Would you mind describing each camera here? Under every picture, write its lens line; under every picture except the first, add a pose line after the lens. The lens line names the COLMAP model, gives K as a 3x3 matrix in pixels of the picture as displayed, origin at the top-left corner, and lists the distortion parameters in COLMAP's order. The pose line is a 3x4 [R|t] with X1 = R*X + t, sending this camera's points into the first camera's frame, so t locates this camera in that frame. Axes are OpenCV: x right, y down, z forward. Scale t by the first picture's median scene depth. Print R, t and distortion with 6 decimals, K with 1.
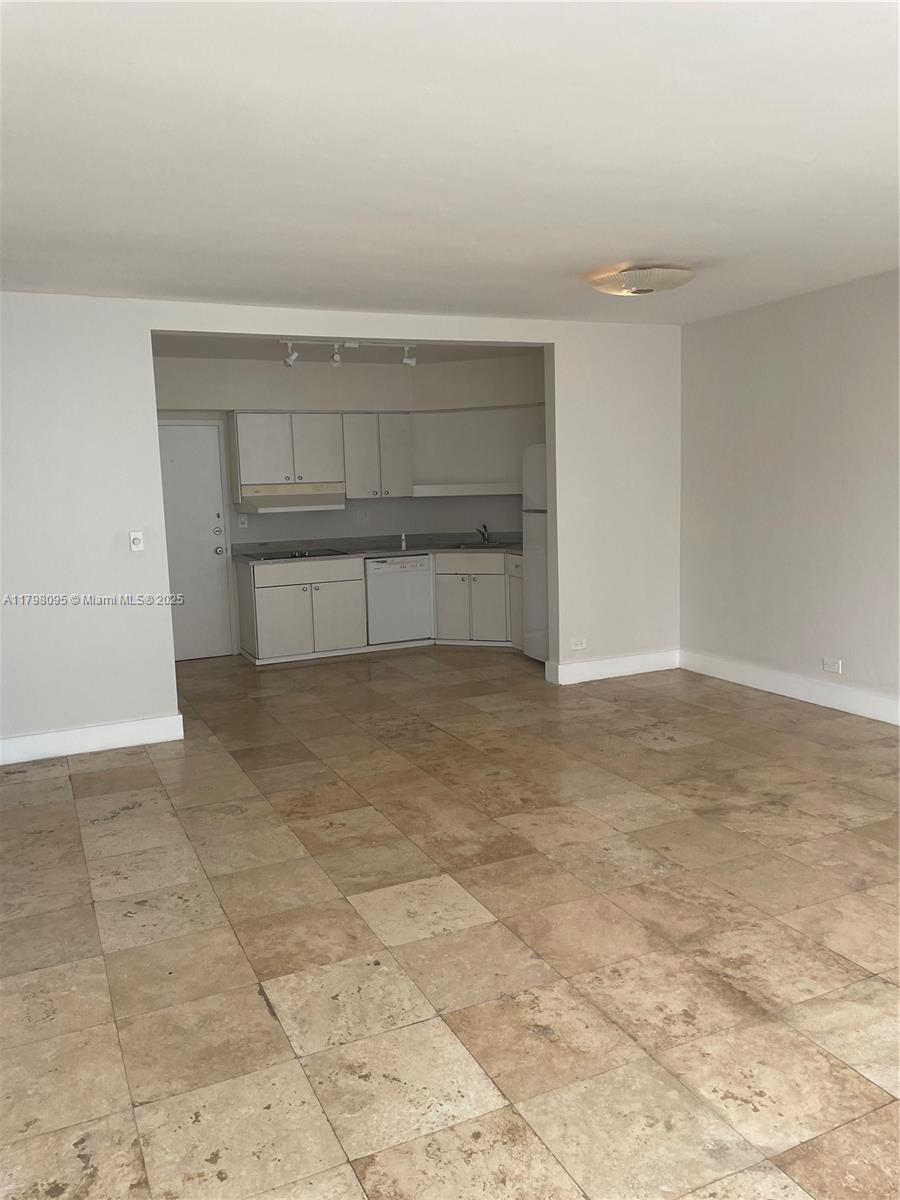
lens RADIAL K [[907.6, 0, 448.9], [0, 907.6, 592.6], [0, 0, 1]] dist [0.075476, -0.088634]
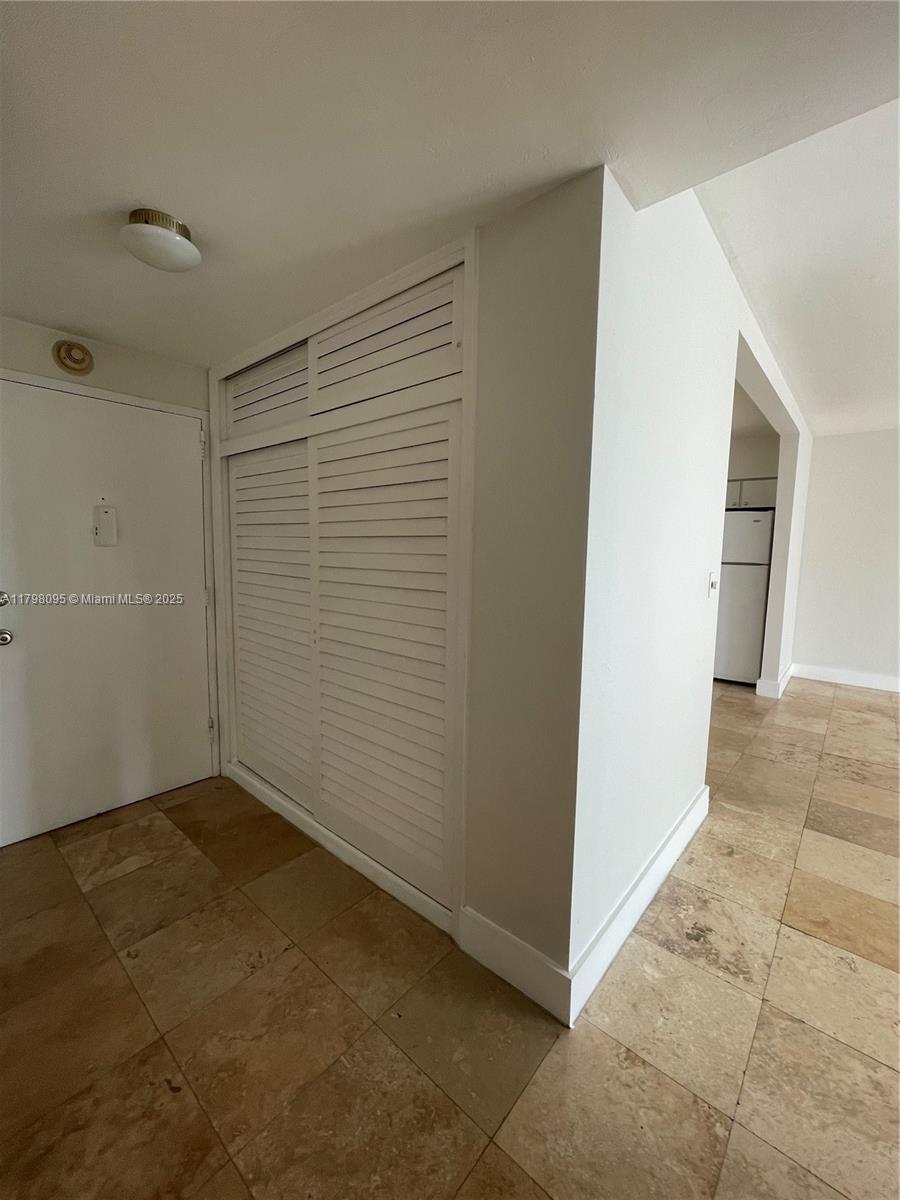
lens RADIAL K [[485.8, 0, 445.4], [0, 485.8, 596.1], [0, 0, 1]] dist [-0.003470, 0.000745]
pose [[0.912557, -0.000157, 0.408950, -1.016167], [0.009810, 0.999721, -0.021506, -0.057574], [-0.408832, 0.023637, 0.912303, 0.968438]]
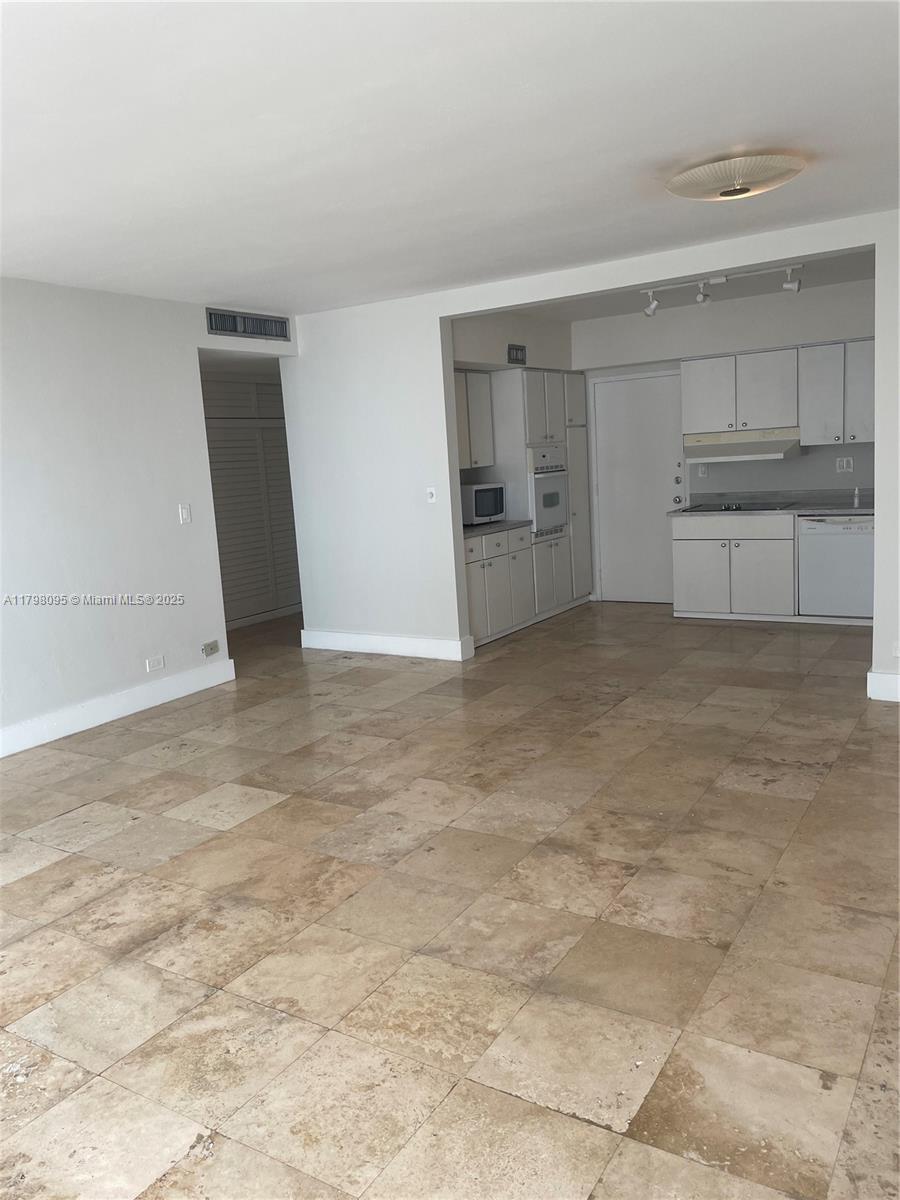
lens RADIAL K [[907.6, 0, 445.1], [0, 907.6, 592.5], [0, 0, 1]] dist [0.075476, -0.088634]
pose [[0.541391, 0.128192, -0.830941, 0.965464], [-0.061287, 0.991696, 0.113061, -0.089583], [0.838534, -0.010284, 0.544752, 0.484025]]
